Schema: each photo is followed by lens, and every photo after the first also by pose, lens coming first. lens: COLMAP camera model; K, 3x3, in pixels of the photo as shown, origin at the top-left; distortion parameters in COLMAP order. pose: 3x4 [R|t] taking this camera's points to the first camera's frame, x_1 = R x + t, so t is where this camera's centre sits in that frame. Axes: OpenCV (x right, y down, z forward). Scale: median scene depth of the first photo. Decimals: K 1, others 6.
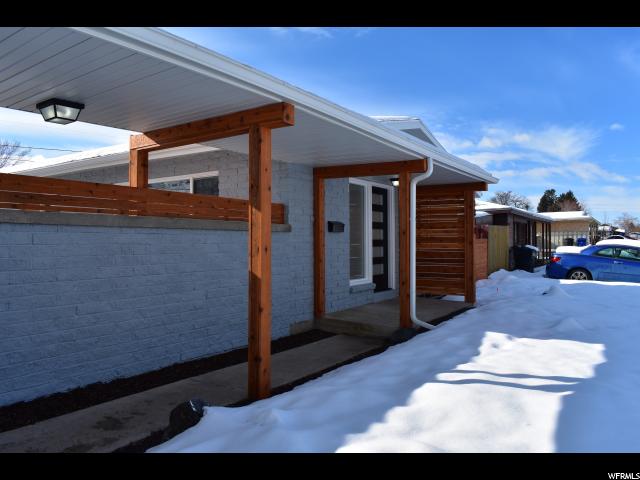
lens RADIAL K [[495.2, 0, 319.7], [0, 495.2, 236.4], [0, 0, 1]] dist [-0.089419, 0.002341]
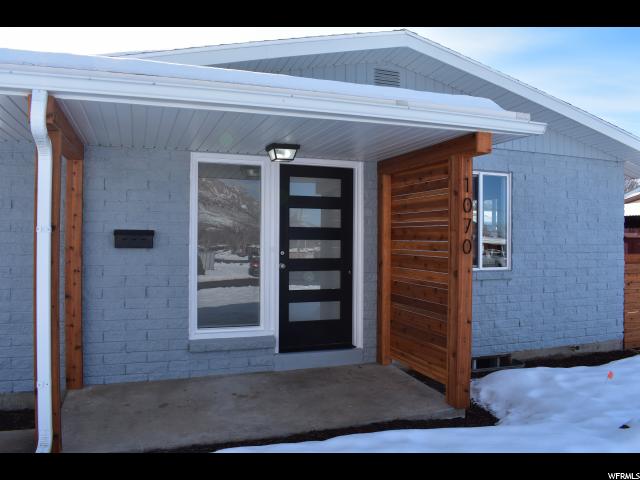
lens RADIAL K [[495.2, 0, 319.7], [0, 495.2, 236.4], [0, 0, 1]] dist [-0.089419, 0.002341]
pose [[0.795823, 0.003630, -0.605518, 0.487841], [-0.002850, 0.999993, 0.002249, -0.021435], [0.605523, -0.000064, 0.795828, 0.581514]]
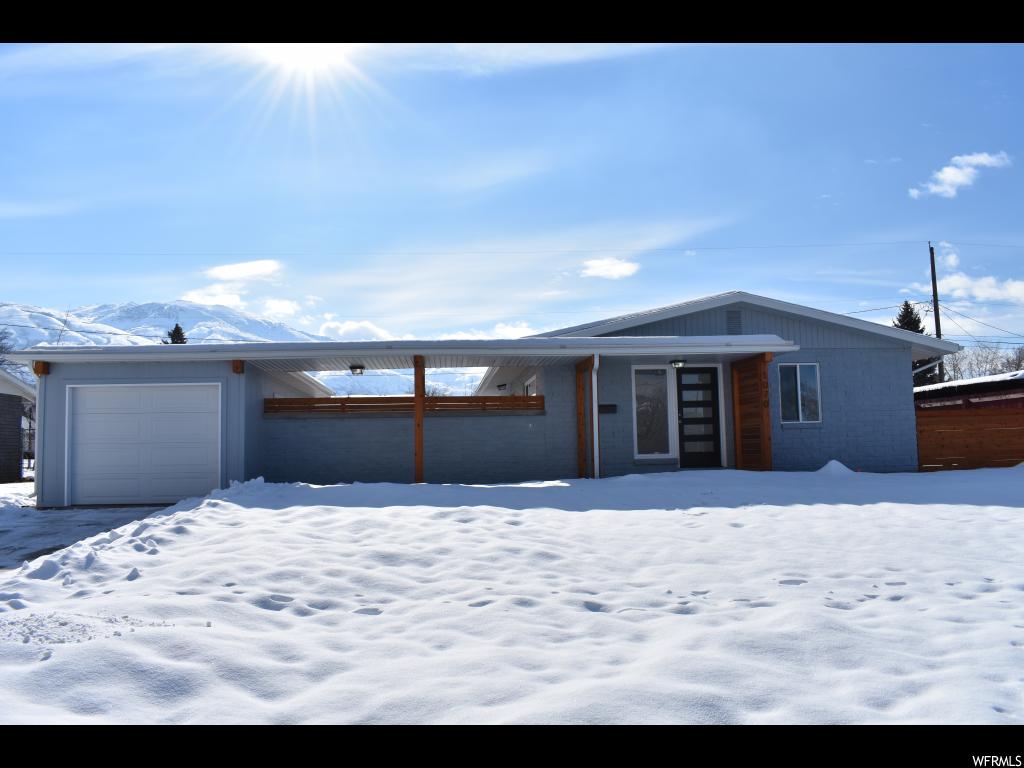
lens RADIAL K [[792.3, 0, 511.6], [0, 792.3, 378.3], [0, 0, 1]] dist [-0.089419, 0.002341]
pose [[0.610692, -0.082073, -0.787603, 1.241494], [0.027962, 0.996229, -0.082132, 0.050811], [0.791374, 0.028134, 0.610684, -0.328468]]
